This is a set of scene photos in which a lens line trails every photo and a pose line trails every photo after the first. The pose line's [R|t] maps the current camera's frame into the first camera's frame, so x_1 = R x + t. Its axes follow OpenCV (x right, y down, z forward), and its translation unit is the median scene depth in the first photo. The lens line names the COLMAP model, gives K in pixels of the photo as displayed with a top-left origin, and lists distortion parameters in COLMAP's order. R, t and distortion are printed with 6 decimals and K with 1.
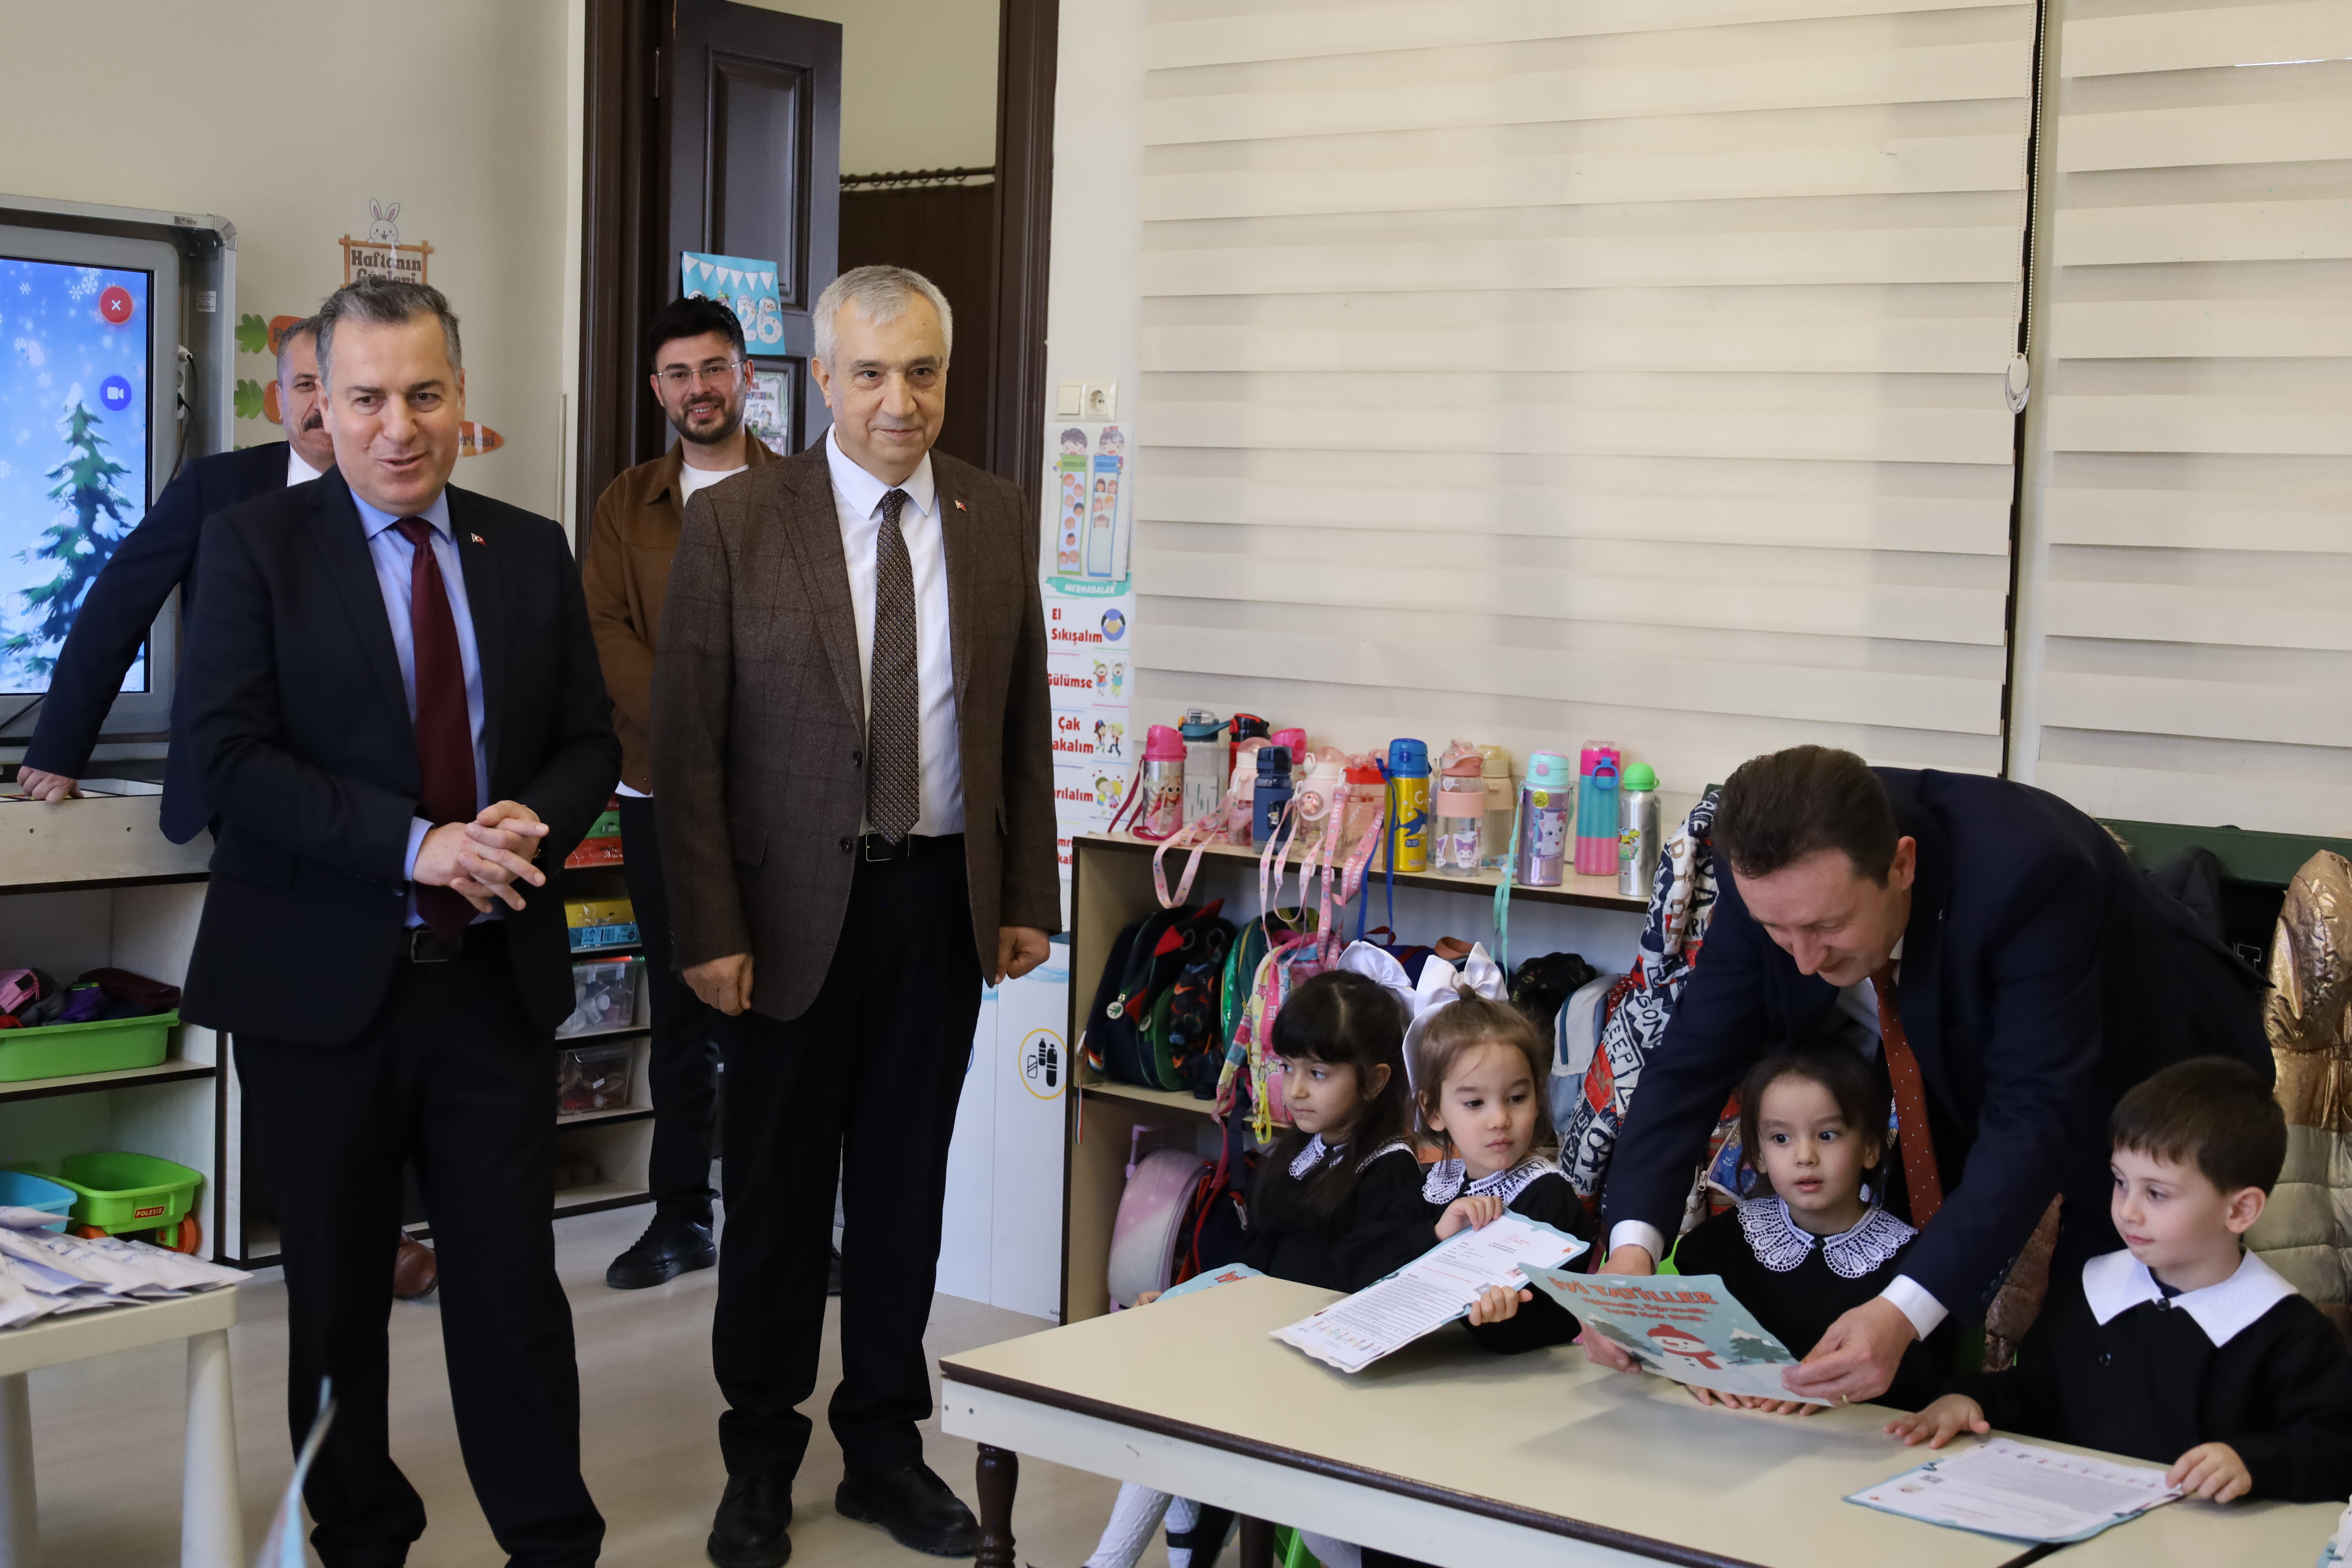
lens RADIAL K [[3327.3, 0, 1176.0], [0, 3327.3, 784.0], [0, 0, 1]] dist [0.000613, -0.006407]
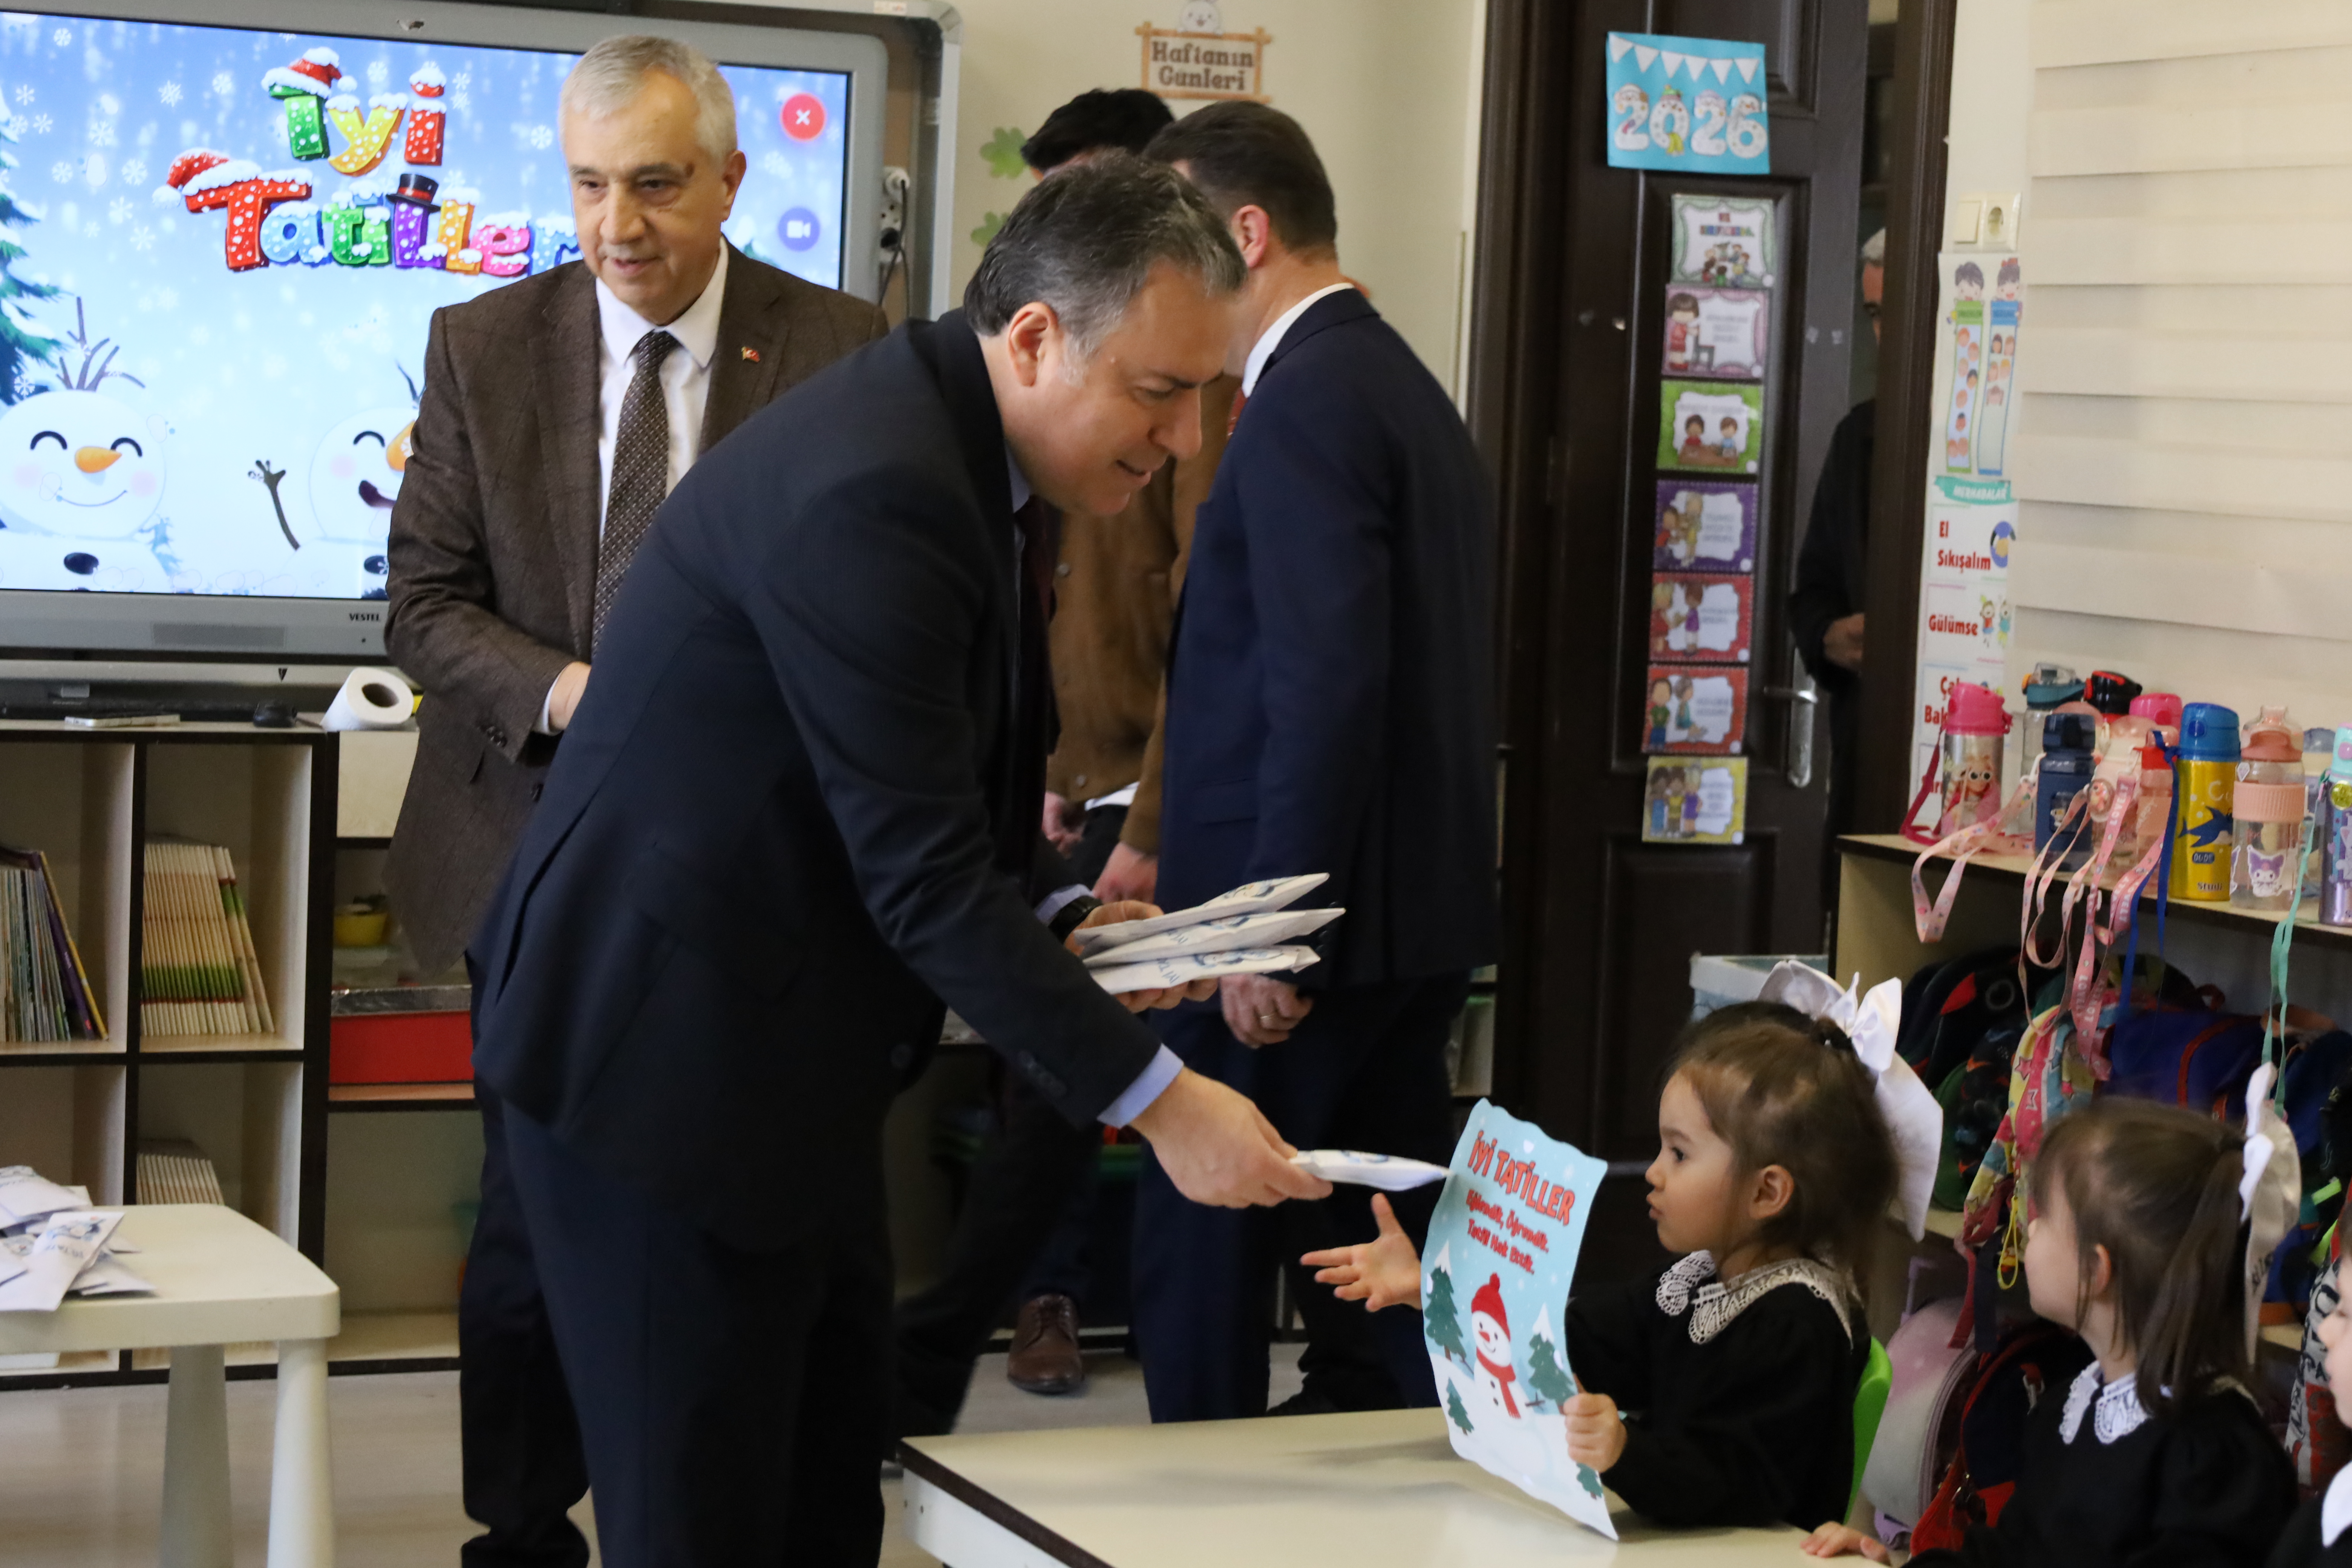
lens RADIAL K [[4839.9, 0, 1176.0], [0, 4839.9, 784.0], [0, 0, 1]] dist [0.009588, 0.023340]
pose [[0.892661, 0.039272, -0.449015, 0.281821], [-0.046787, 0.998889, -0.005649, 0.015699], [0.448295, 0.026051, 0.893506, 0.023710]]
